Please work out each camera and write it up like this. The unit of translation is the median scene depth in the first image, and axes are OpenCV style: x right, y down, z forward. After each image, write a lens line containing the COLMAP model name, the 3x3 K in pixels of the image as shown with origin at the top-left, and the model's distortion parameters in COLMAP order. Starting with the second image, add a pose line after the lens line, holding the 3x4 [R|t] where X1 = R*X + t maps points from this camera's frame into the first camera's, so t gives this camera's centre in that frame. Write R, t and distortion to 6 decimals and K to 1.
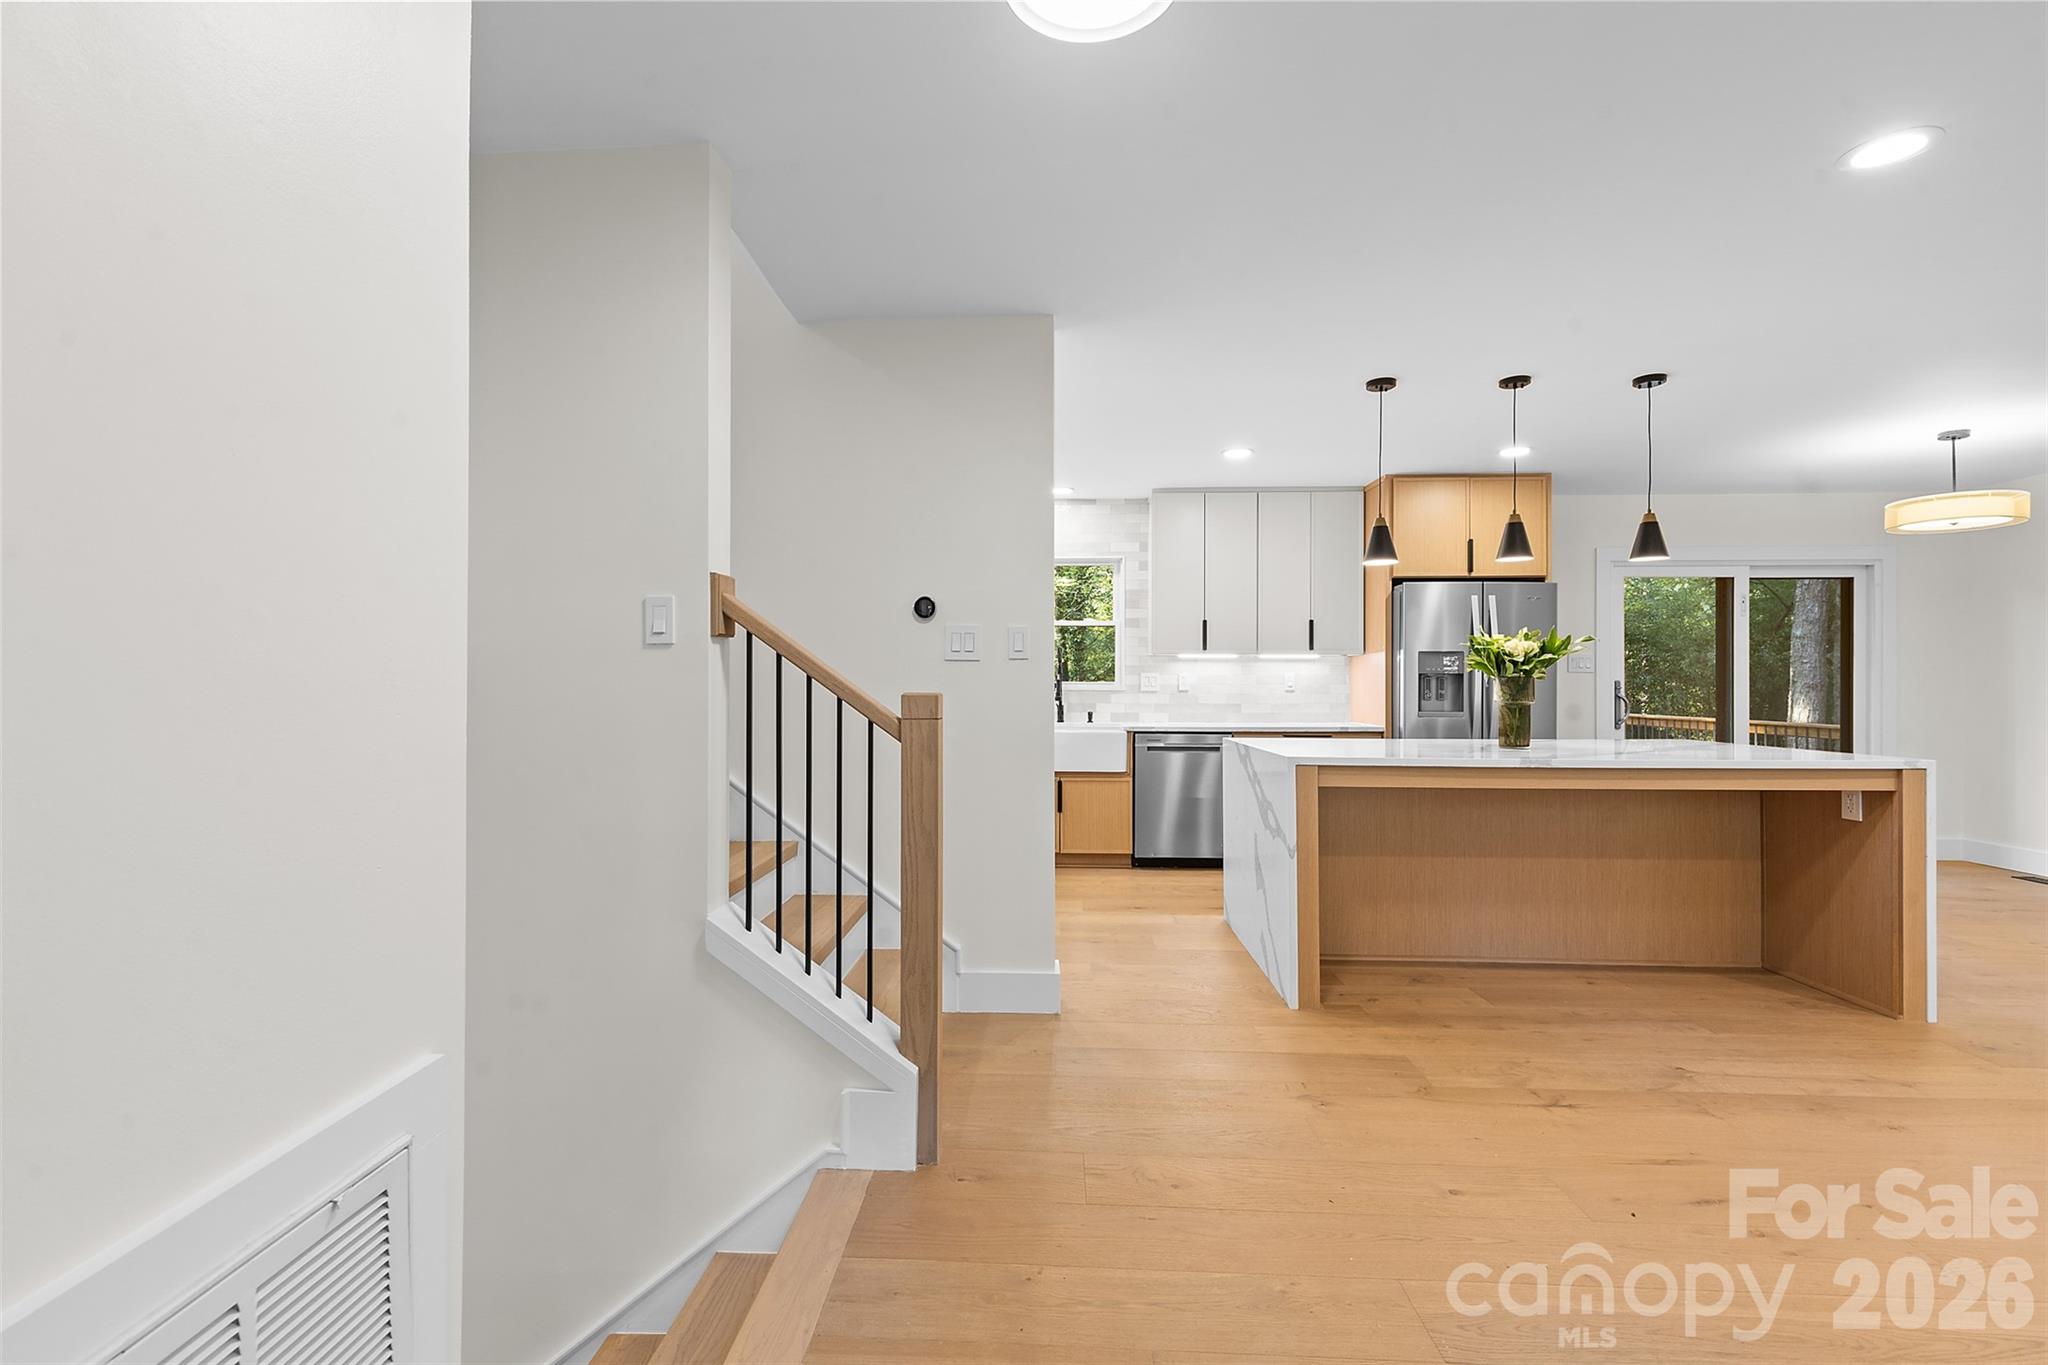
lens RADIAL K [[918.0, 0, 1020.2], [0, 918.0, 680.9], [0, 0, 1]] dist [0.010141, -0.002856]
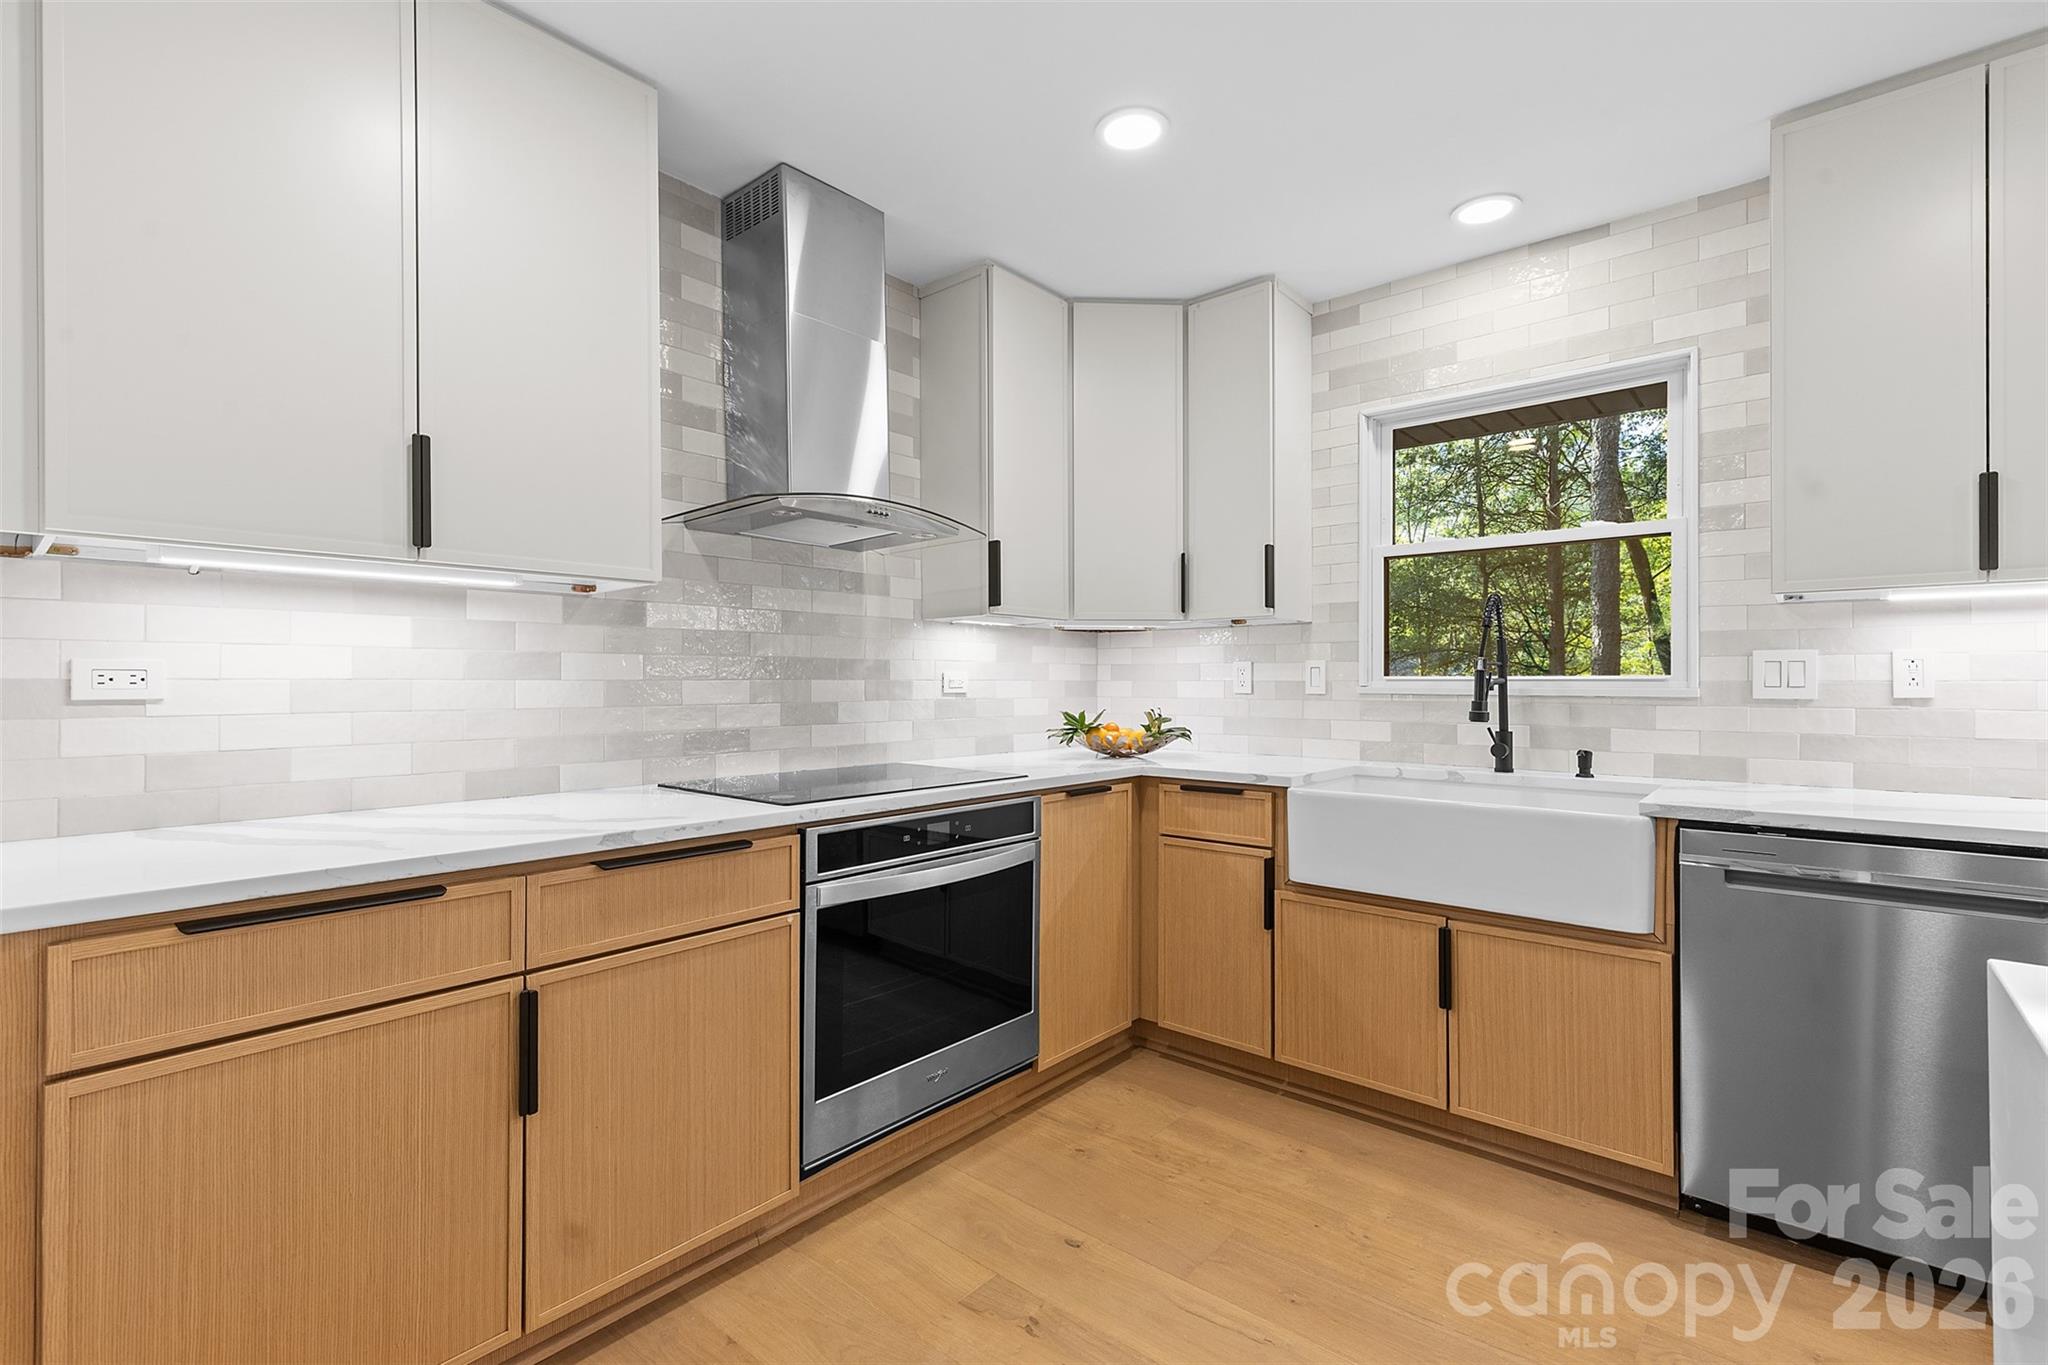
lens RADIAL K [[918.0, 0, 1020.3], [0, 918.0, 682.0], [0, 0, 1]] dist [0.010141, -0.002856]
pose [[0.783057, -0.002801, -0.621944, 0.164839], [0.003259, 0.999995, -0.000401, 0.003776], [0.621942, -0.001713, 0.783062, 0.654407]]
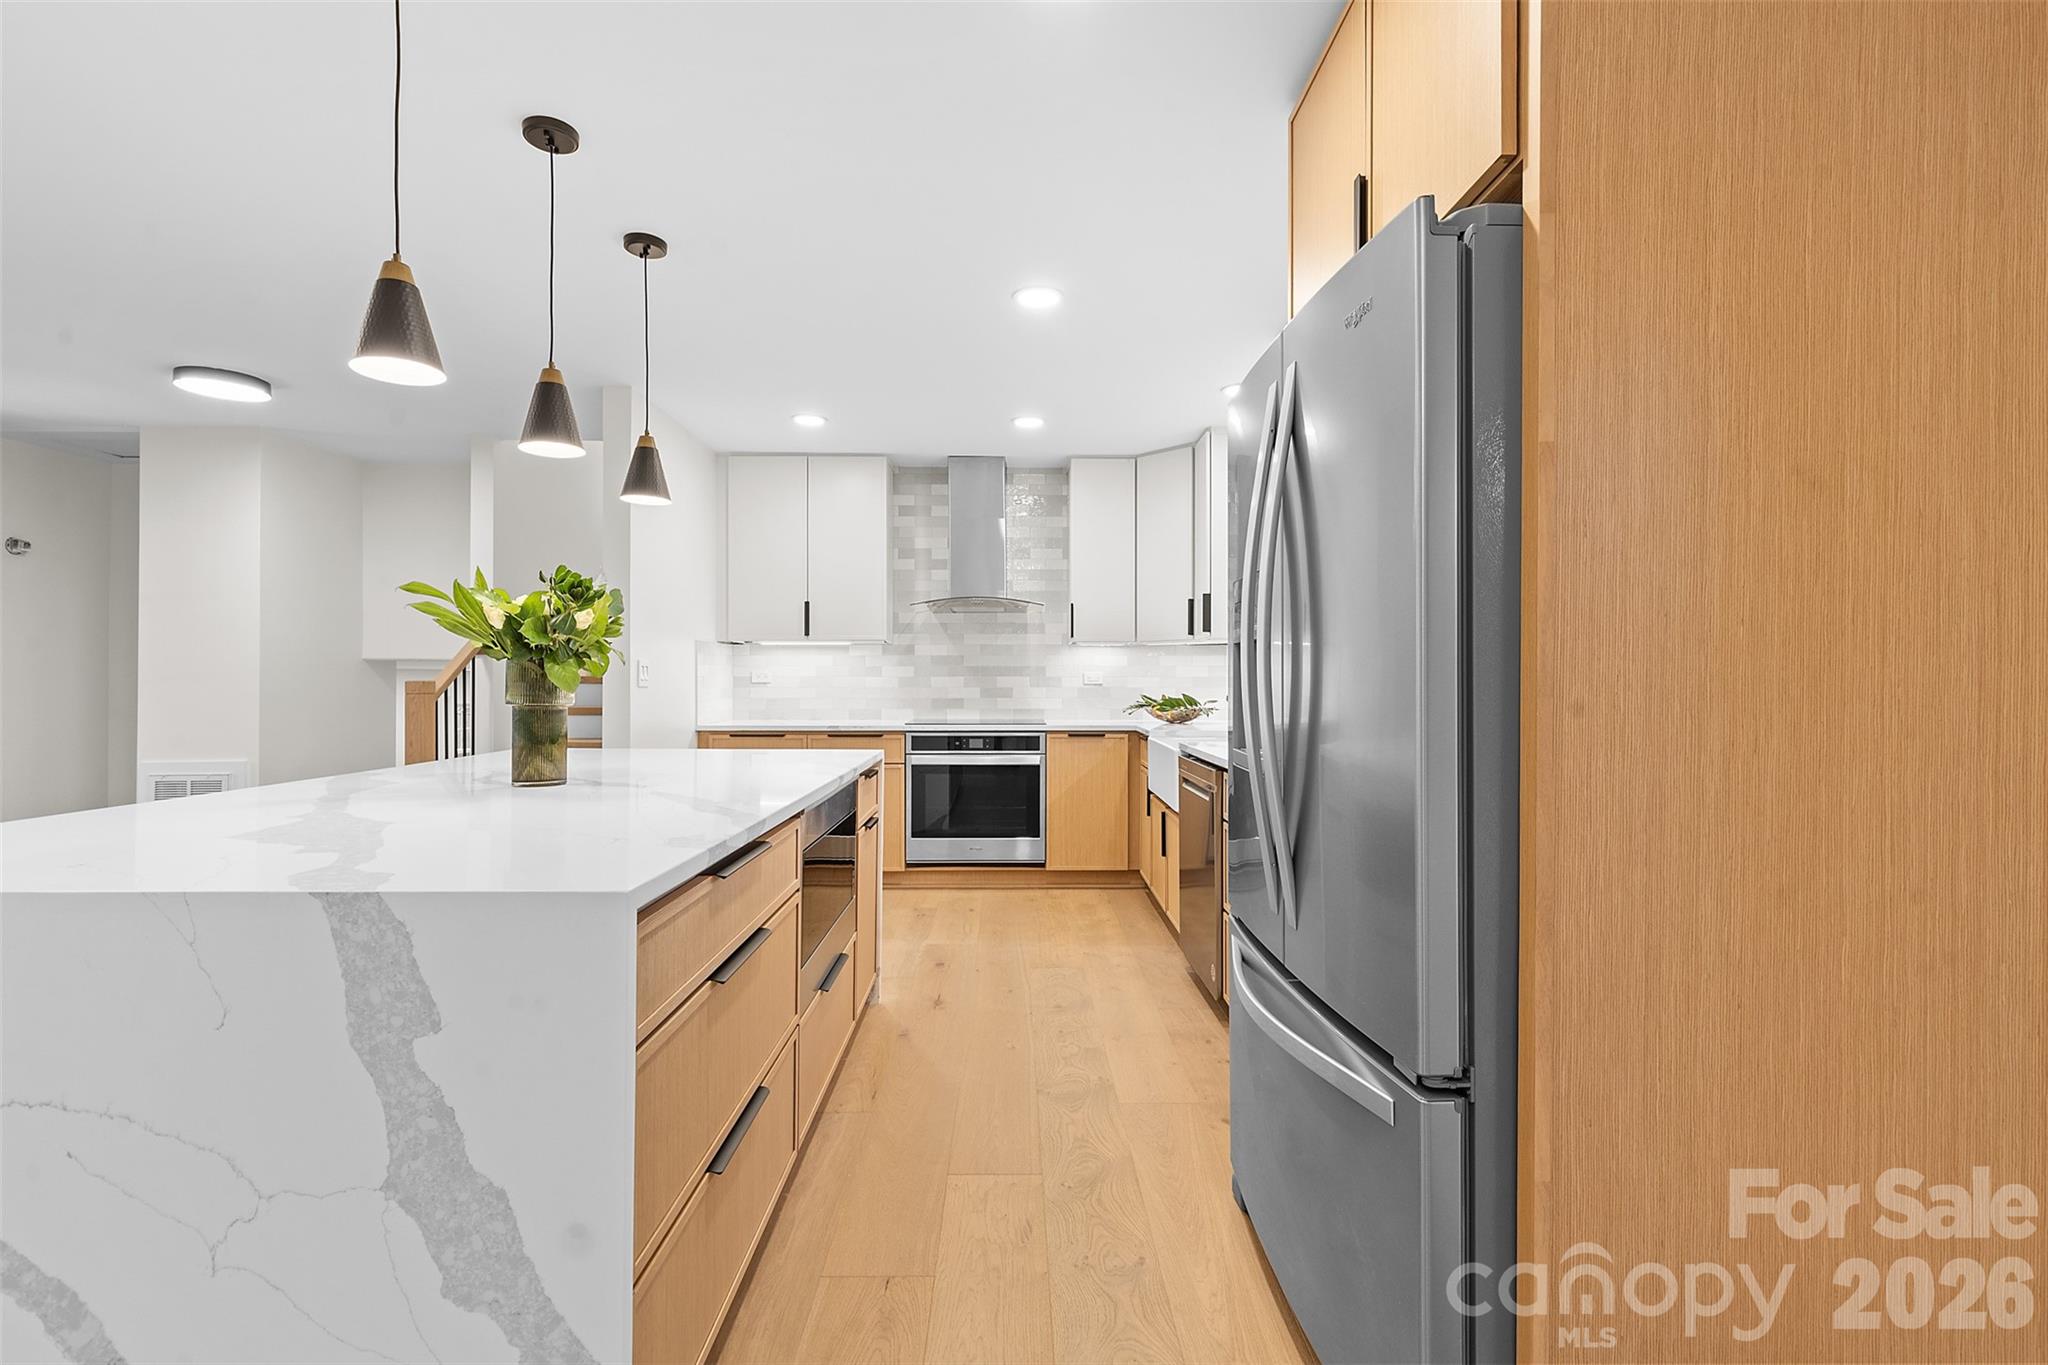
lens RADIAL K [[918.0, 0, 1029.4], [0, 918.0, 685.2], [0, 0, 1]] dist [0.010141, -0.002856]
pose [[0.062127, 0.004346, -0.998059, 0.851955], [0.000531, 0.999990, 0.004387, 0.007529], [0.998068, -0.000802, 0.062124, 0.963549]]
